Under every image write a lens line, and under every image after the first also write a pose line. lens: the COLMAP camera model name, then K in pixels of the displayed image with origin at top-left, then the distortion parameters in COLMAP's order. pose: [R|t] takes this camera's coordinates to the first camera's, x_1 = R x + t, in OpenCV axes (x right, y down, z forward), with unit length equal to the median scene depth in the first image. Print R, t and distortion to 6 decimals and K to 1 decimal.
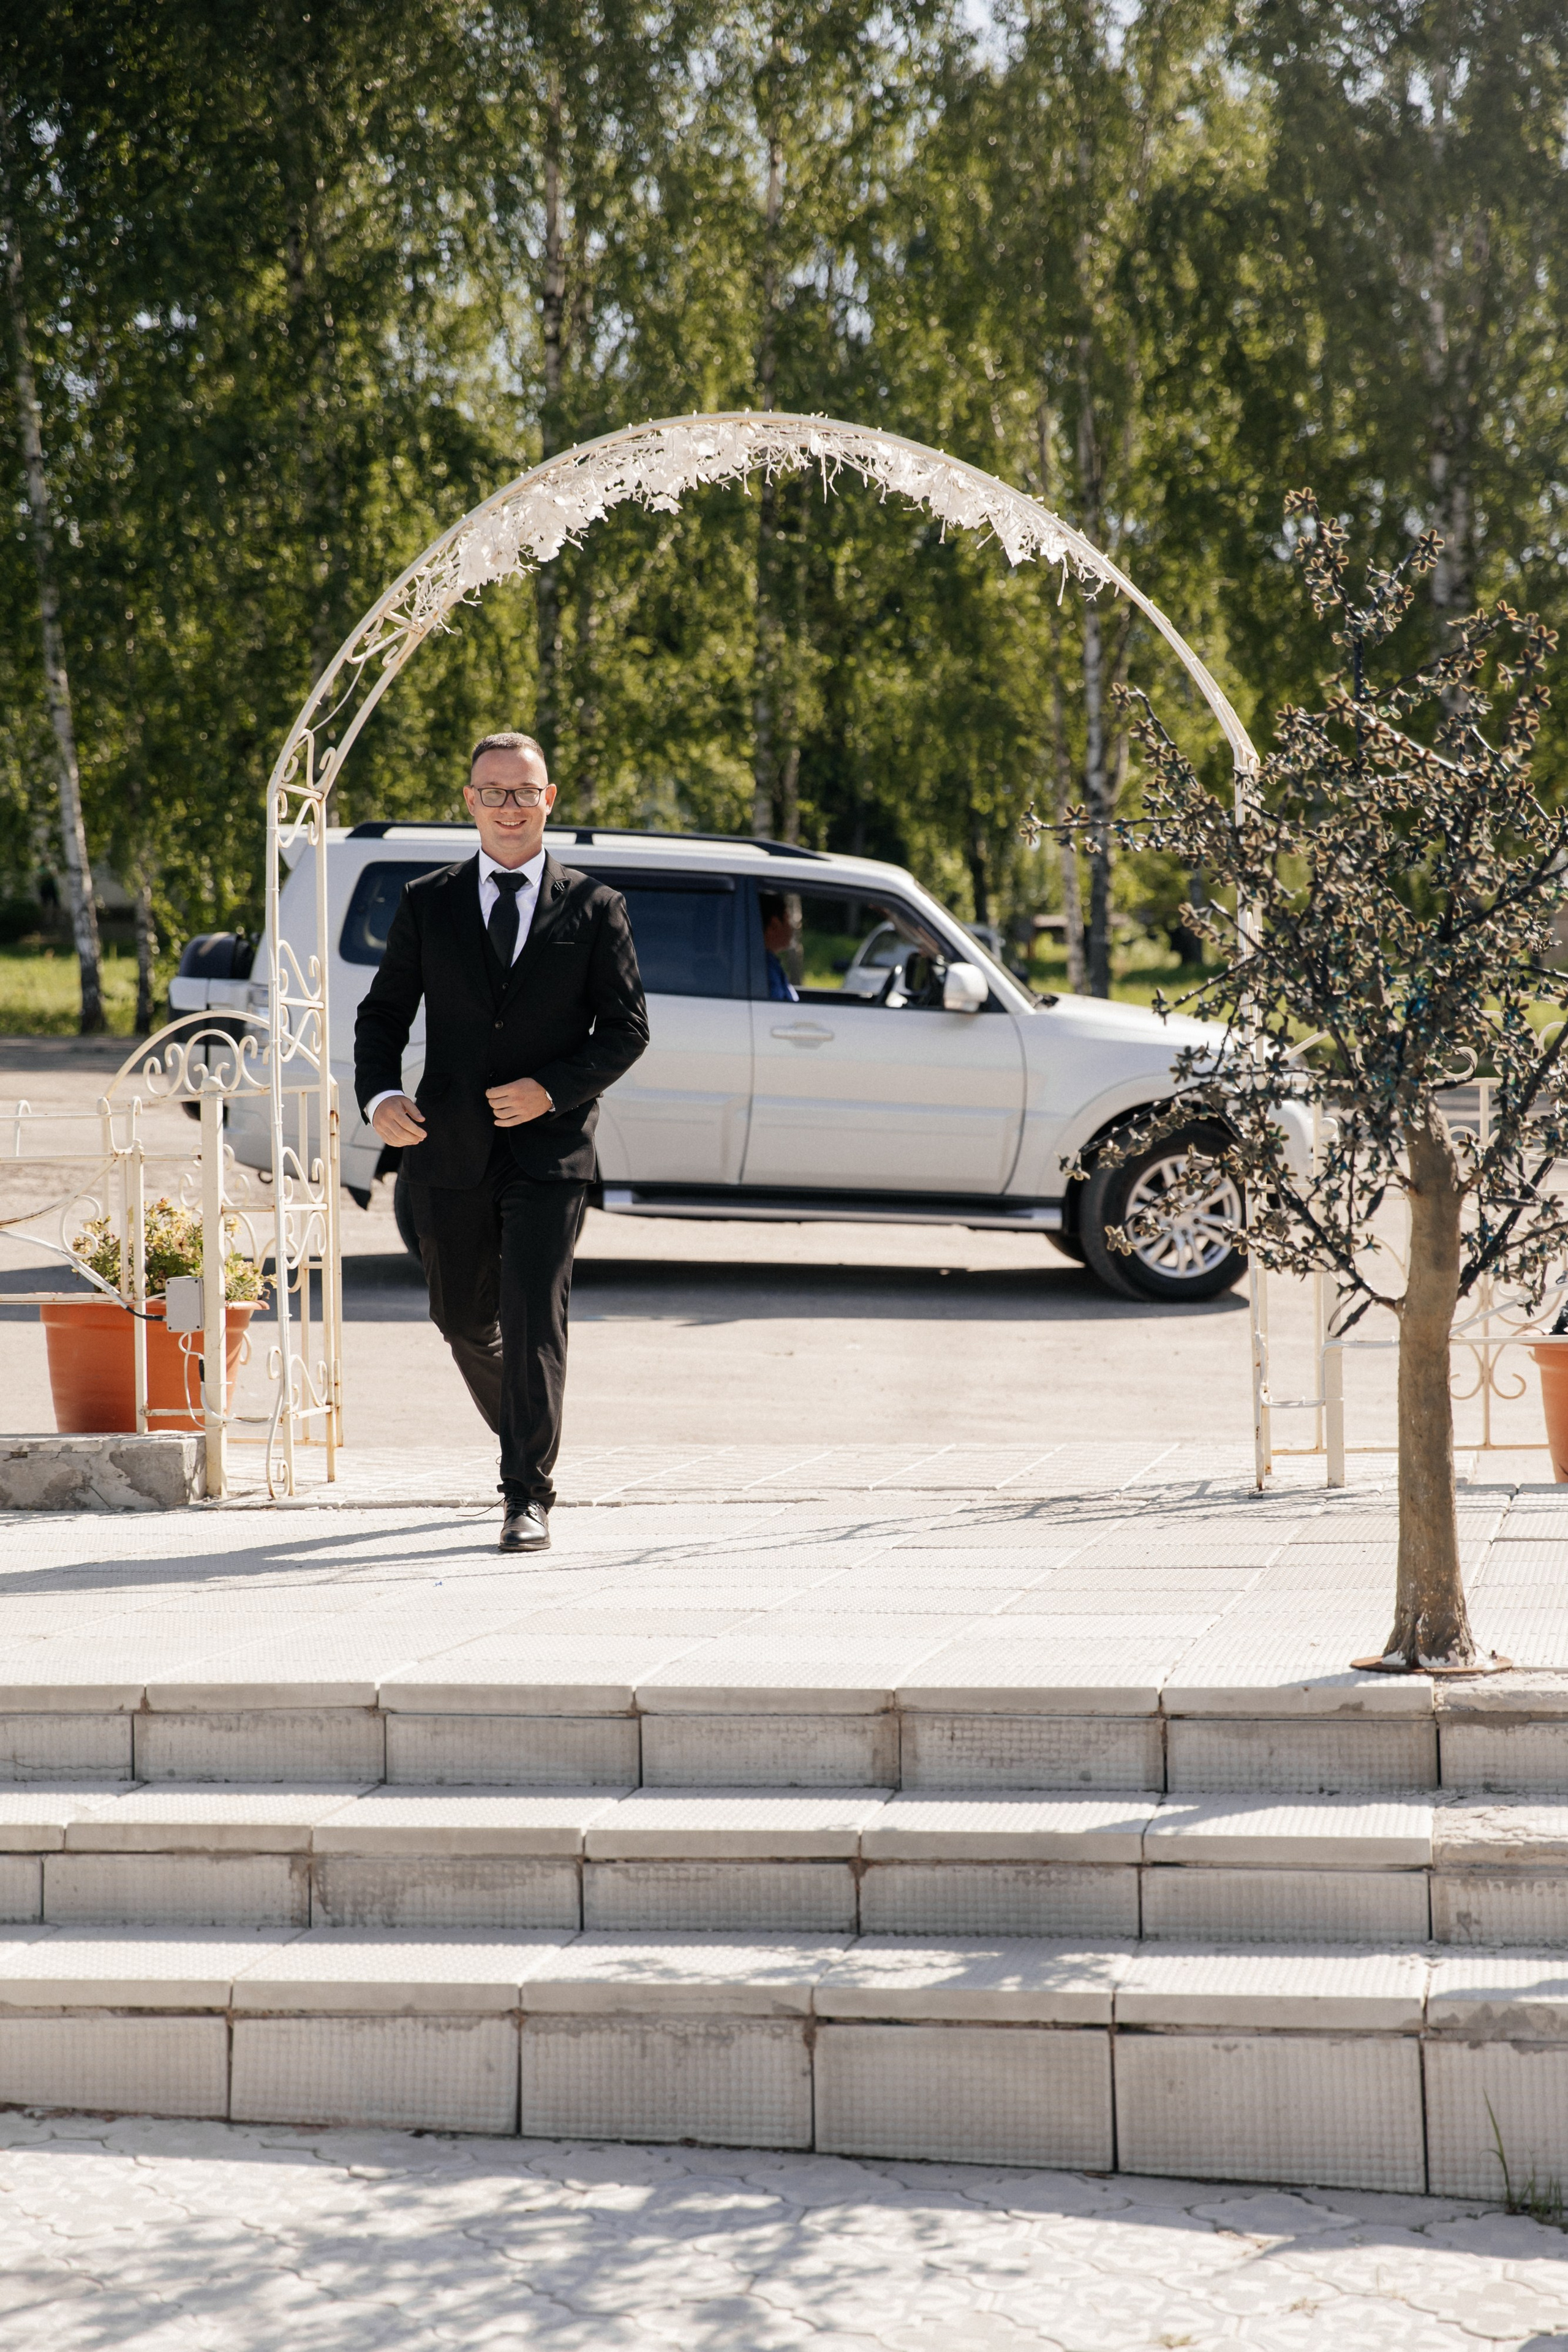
lens RADIAL K [[4767.4, 0, 782.8], [0, 4767.4, 1277.1], [0, 0, 1]] dist [0.318751, -0.135016]
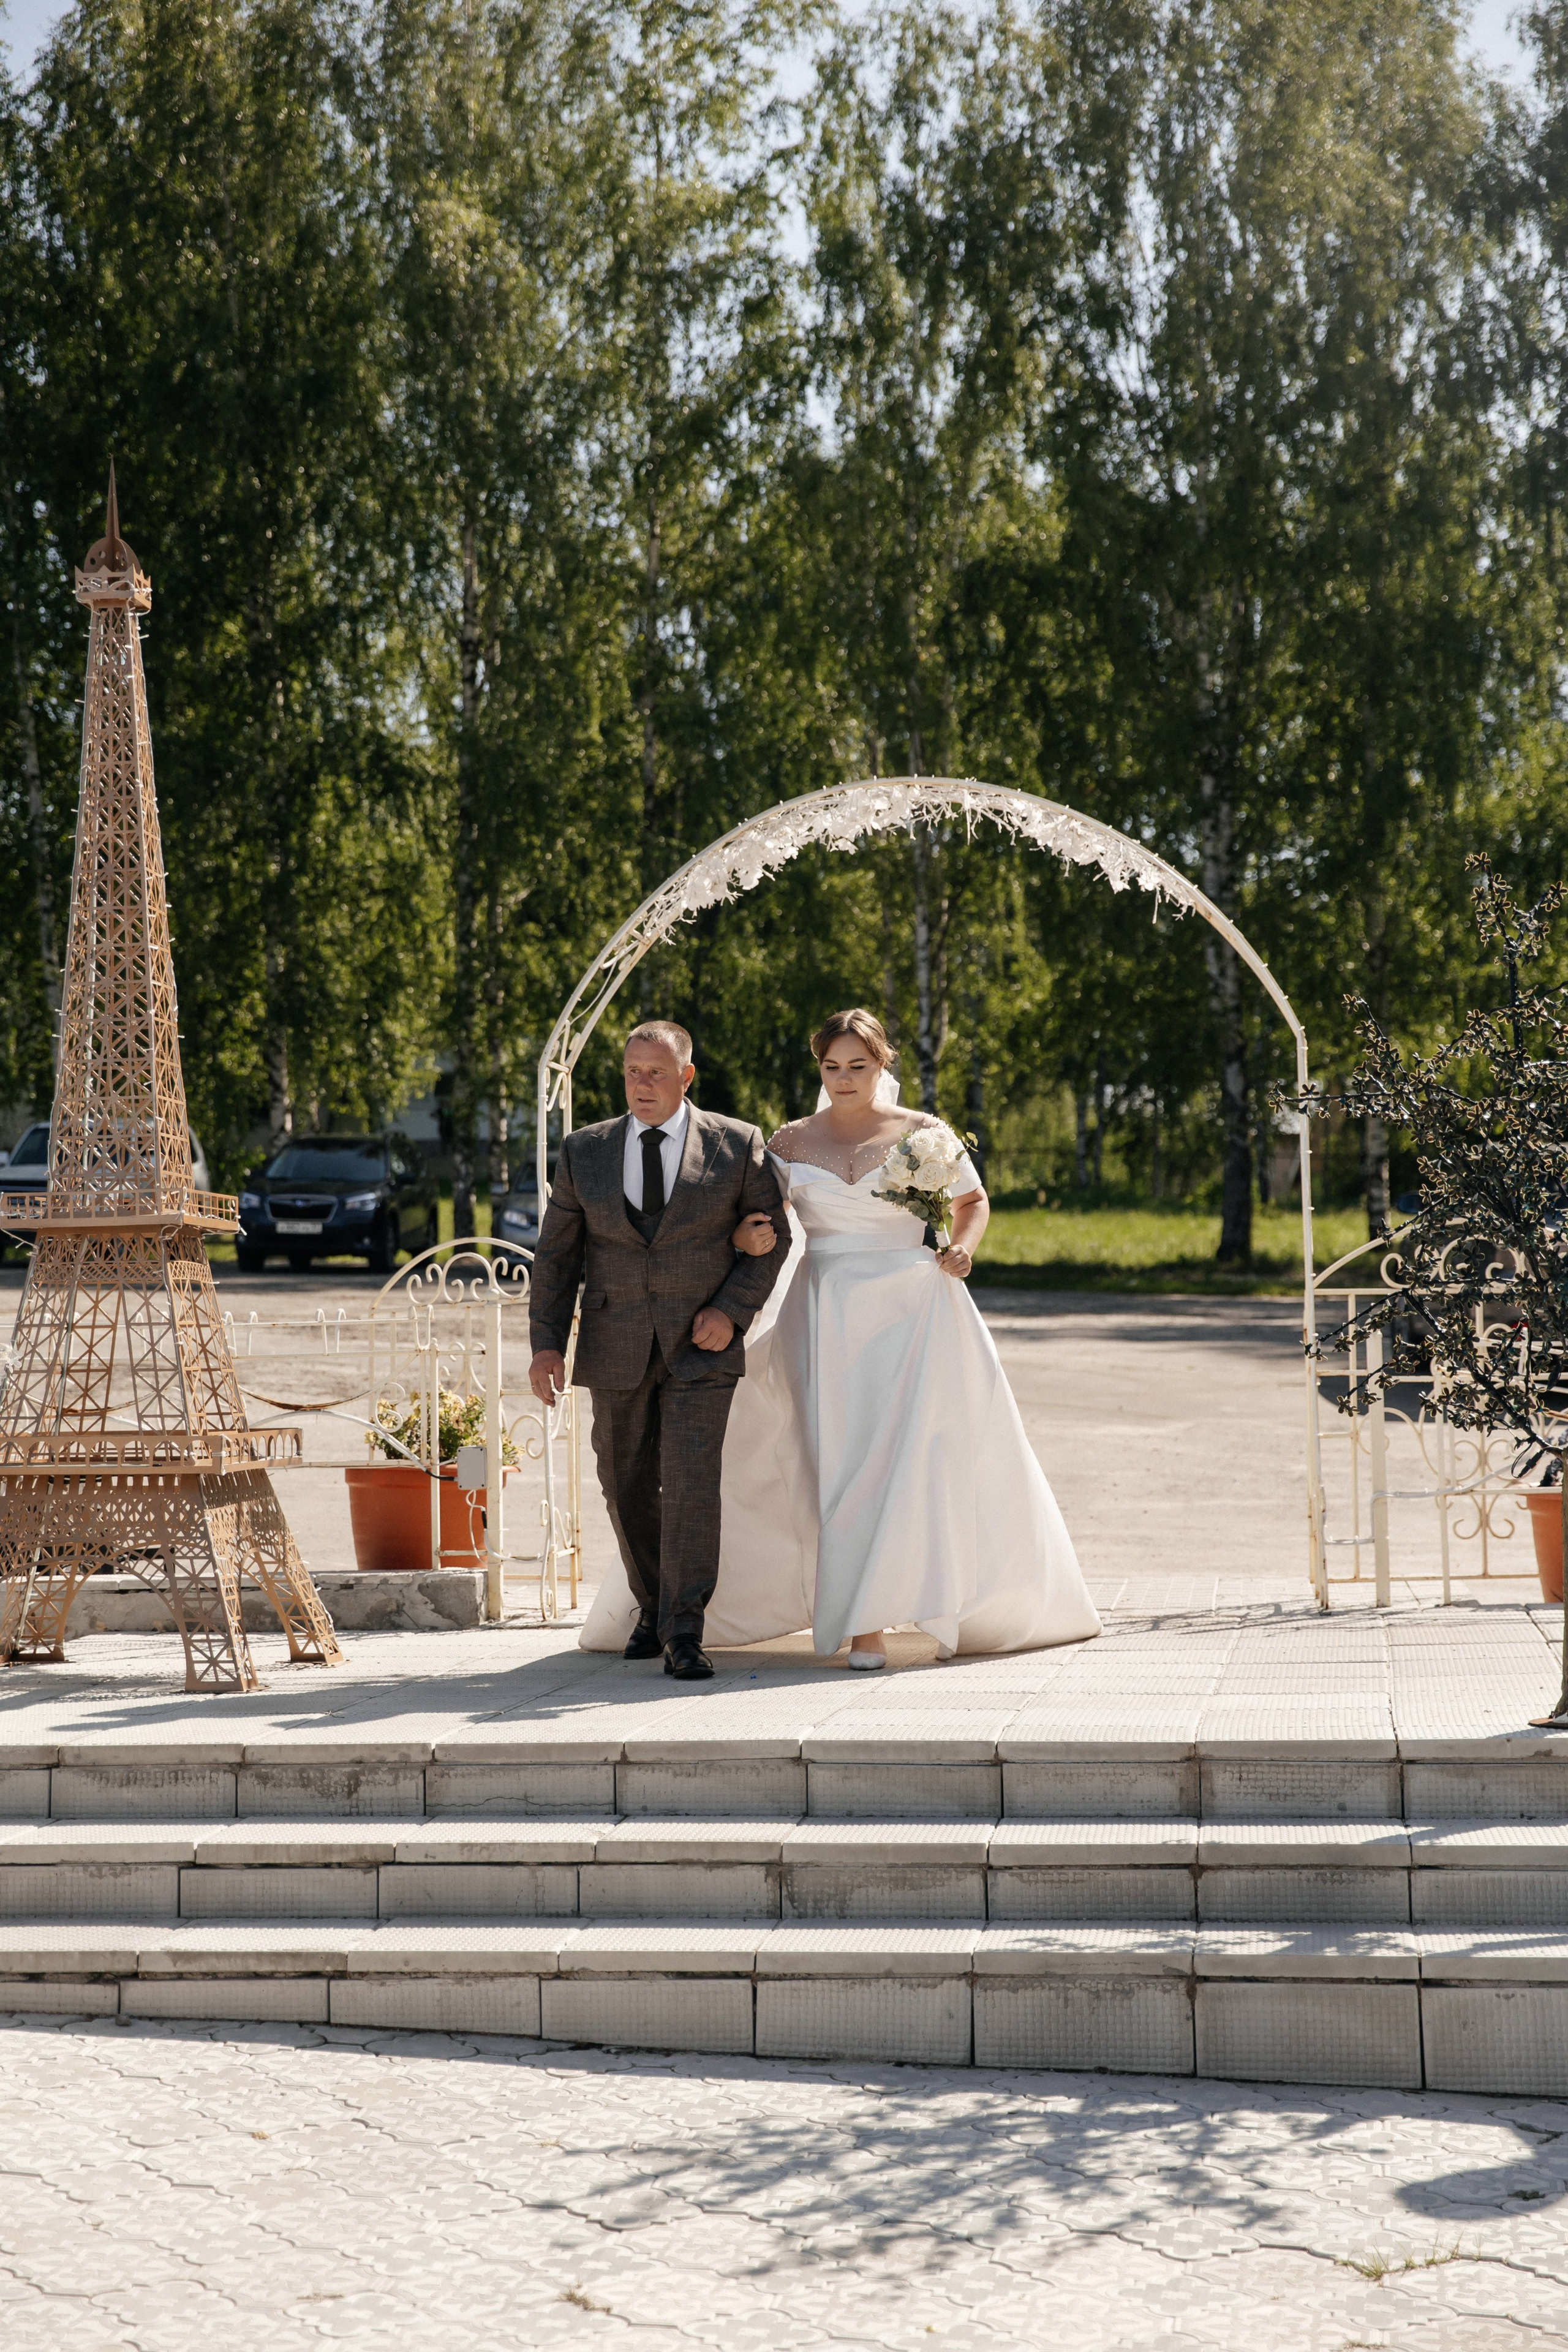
lens RADIAL K [[4044.5, 0, 794.4], [0, 4044.5, 1261.5], [0, 0, 1]] dist [0.205419, 0.288796]
pose [[0.999436, -0.002856, 0.033467, -0.125341], [0.004502, 0.998778, -0.049211, 0.007248], [-0.033285, 0.049333, 0.998228, -0.137219]]
